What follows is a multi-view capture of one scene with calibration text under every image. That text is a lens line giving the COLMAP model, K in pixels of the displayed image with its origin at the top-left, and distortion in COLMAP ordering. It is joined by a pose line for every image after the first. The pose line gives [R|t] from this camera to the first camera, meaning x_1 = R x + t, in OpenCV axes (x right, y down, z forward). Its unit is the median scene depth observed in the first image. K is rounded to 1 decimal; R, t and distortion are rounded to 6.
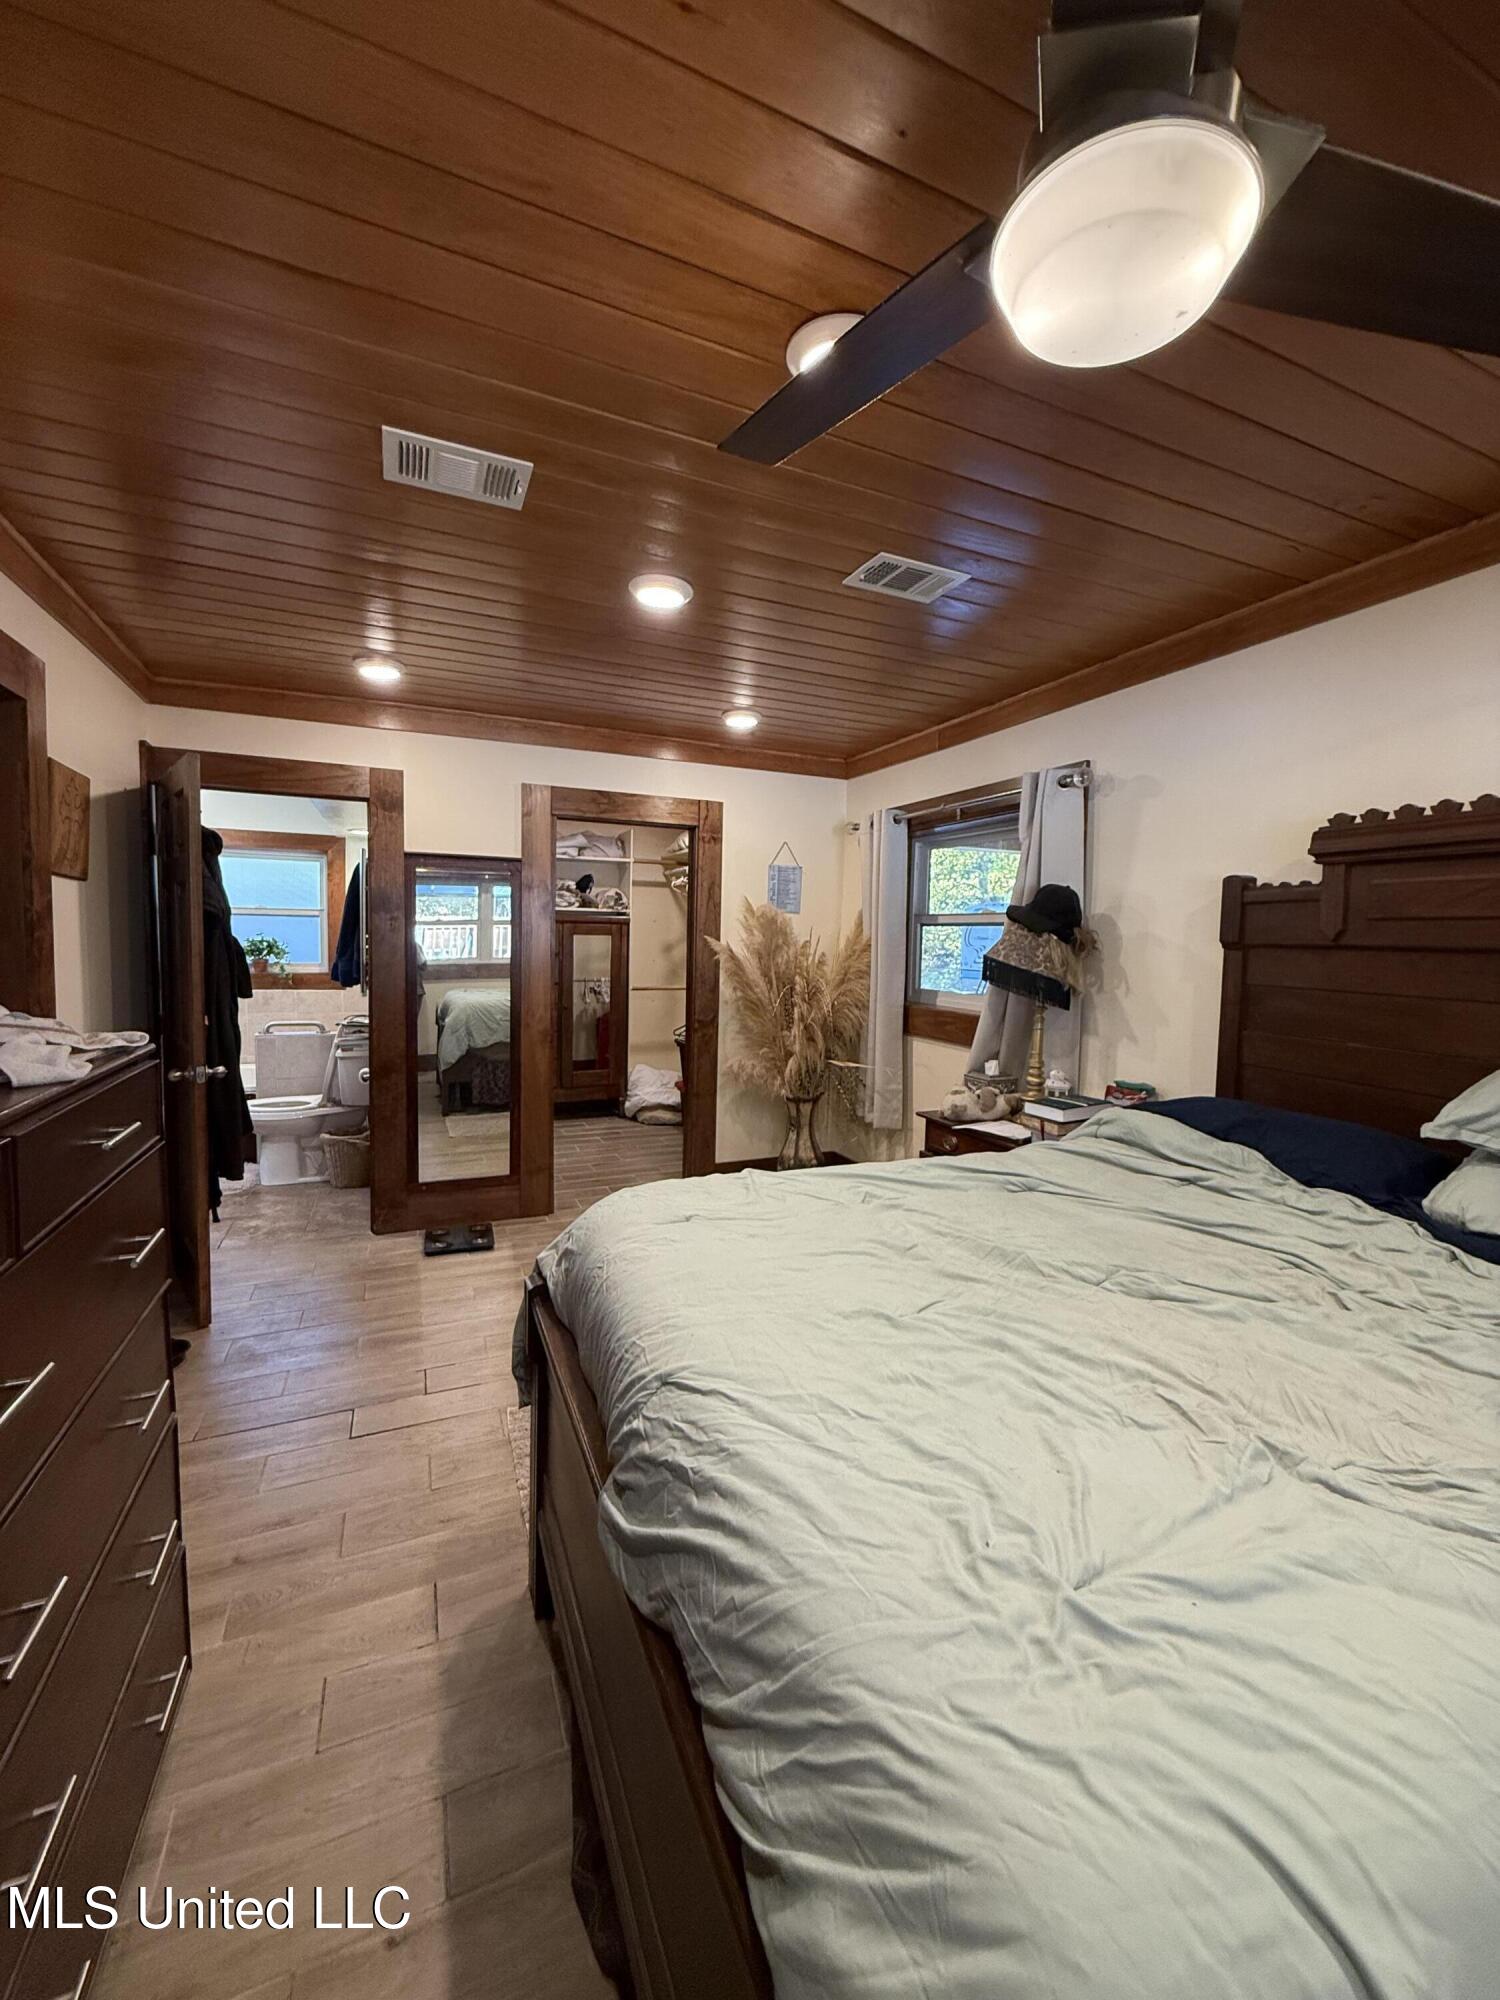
lens RADIAL K [[798.1, 0, 758.1], [0, 798.1, 996.4], [0, 0, 1]] dist [-0.000961, -0.000304]
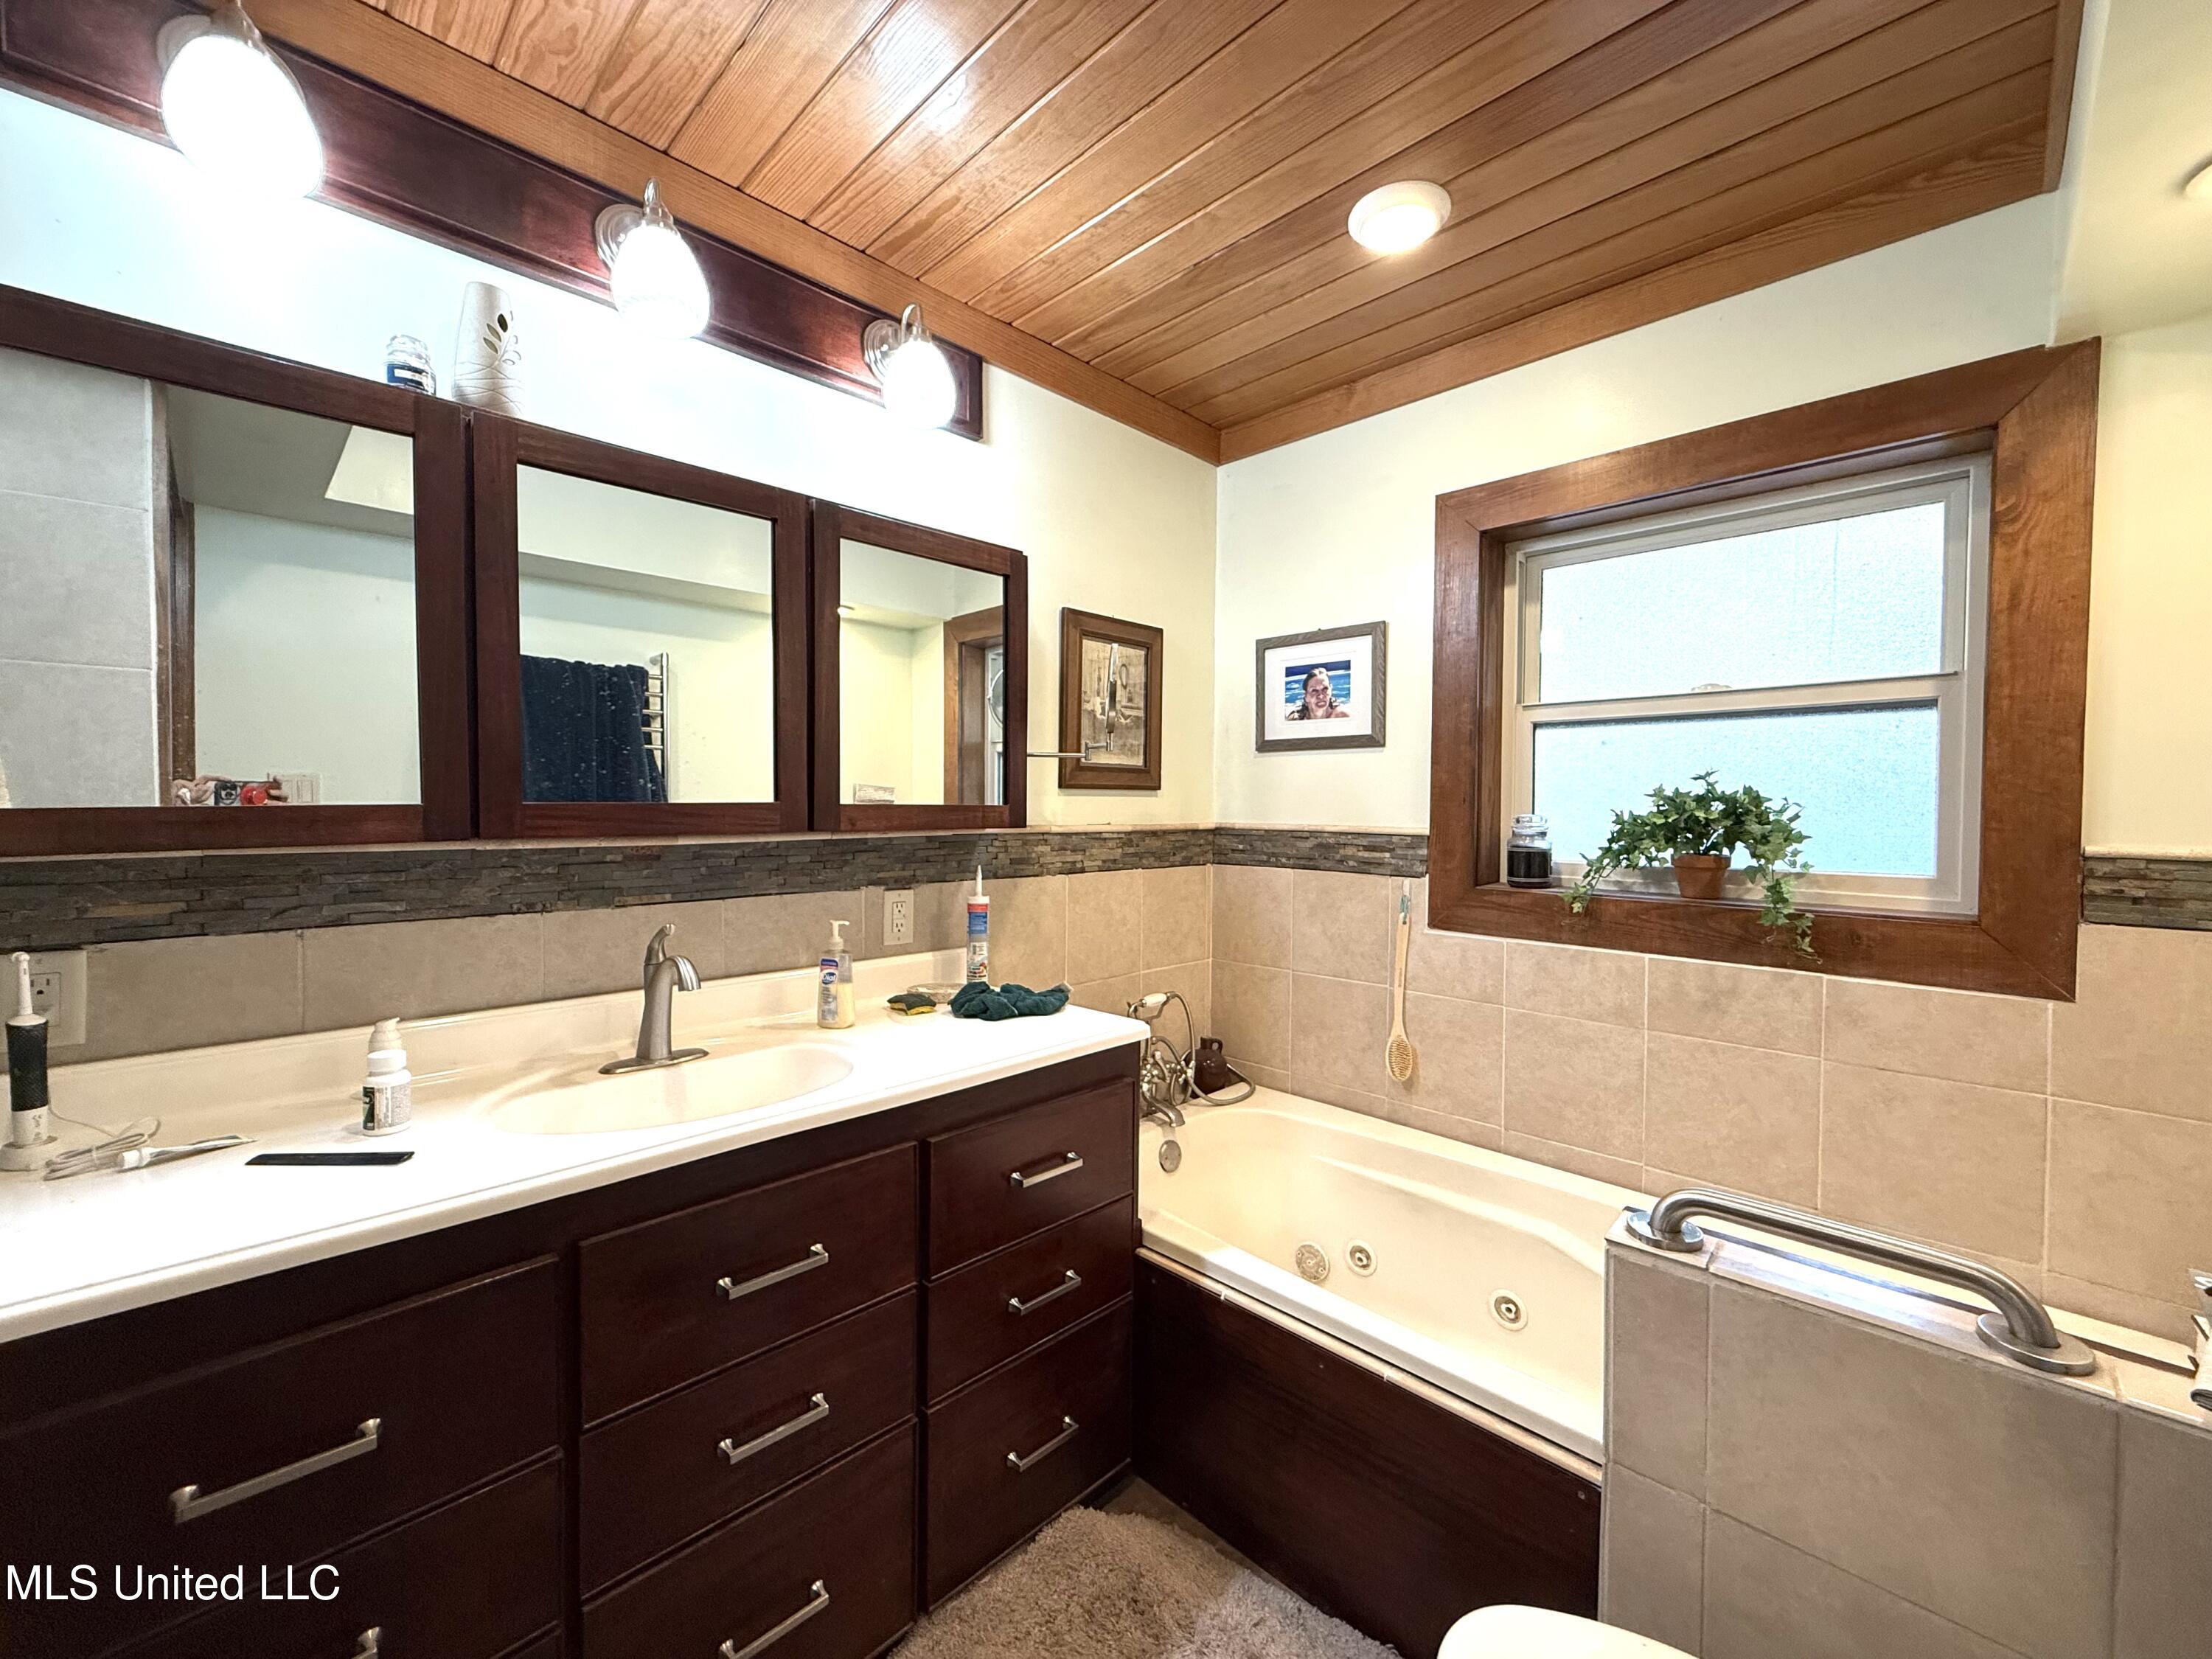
lens RADIAL K [[882.7, 0, 1106.3], [0, 882.7, 823.8], [0, 0, 1]] dist [-0.000961, -0.000304]
pose [[0.364202, -0.007333, -0.931291, -0.920208], [-0.060464, 0.997673, -0.031501, -0.081423], [0.929355, 0.067783, 0.362911, 1.559796]]
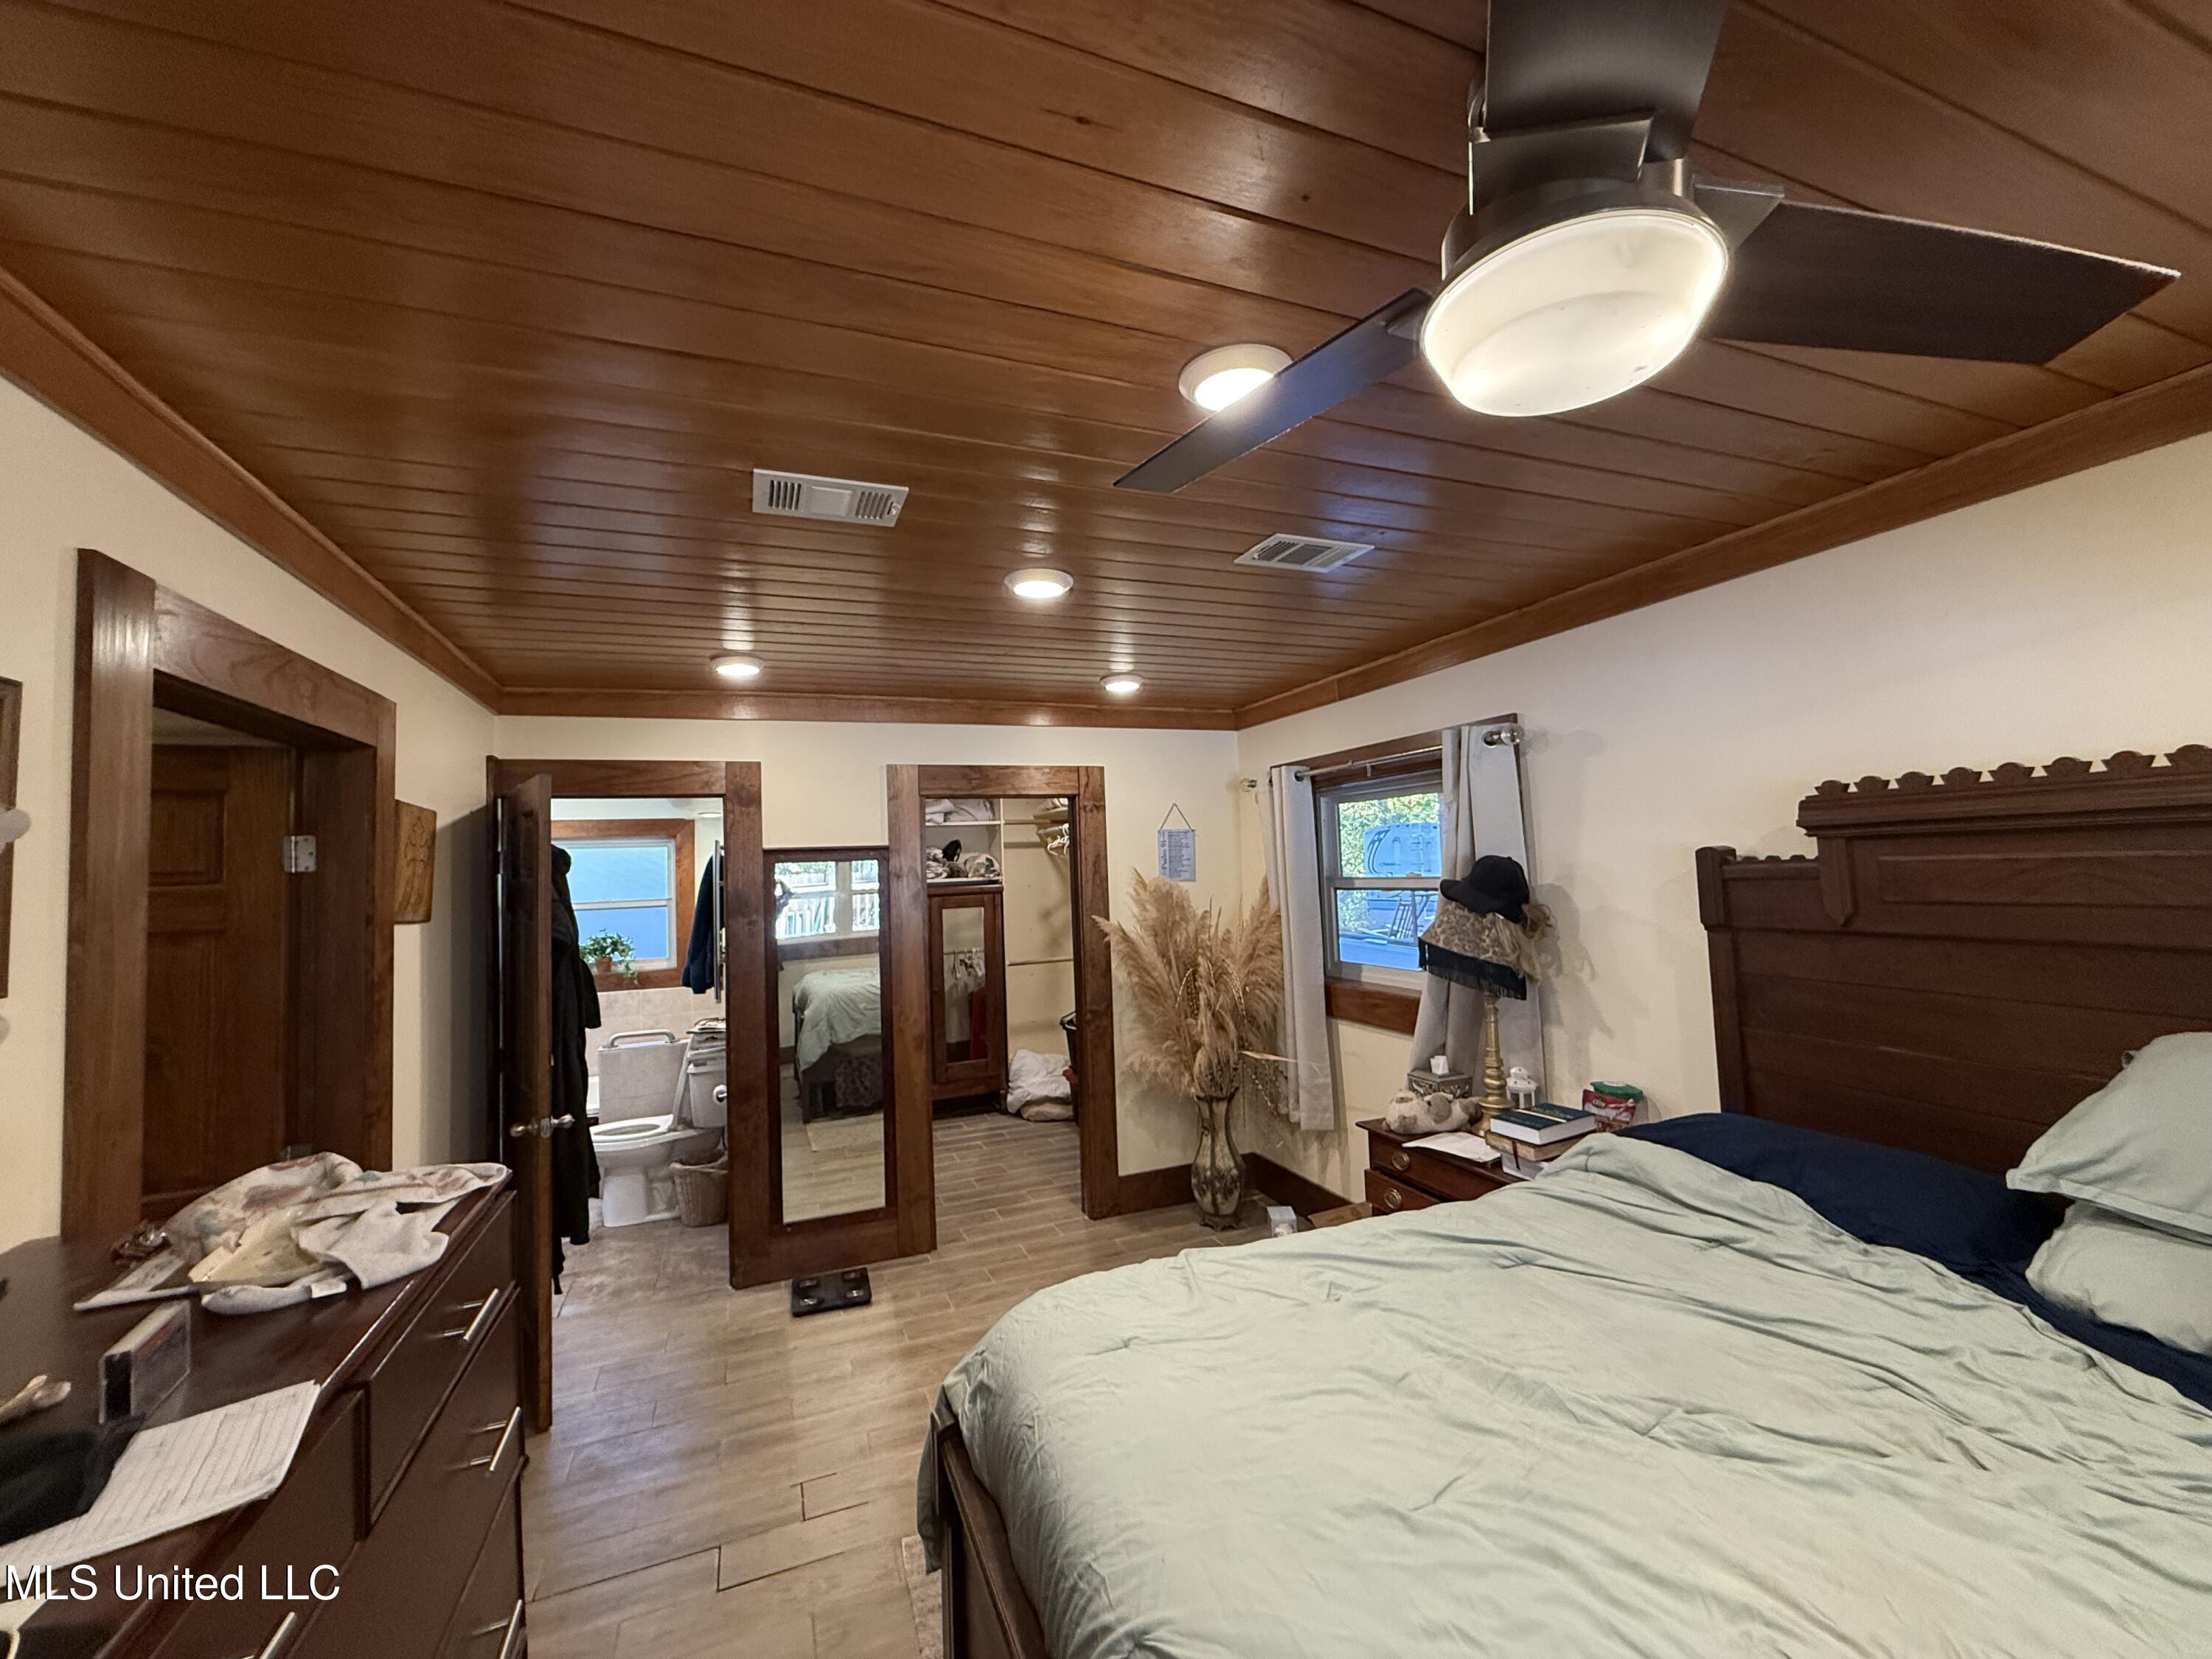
lens RADIAL K [[882.7, 0, 1099.9], [0, 882.7, 828.1], [0, 0, 1]] dist [-0.000961, -0.000304]
pose [[0.997460, -0.061881, -0.035272, -0.031196], [0.057192, 0.990976, -0.121229, -0.091572], [0.042455, 0.118904, 0.991998, 0.012142]]
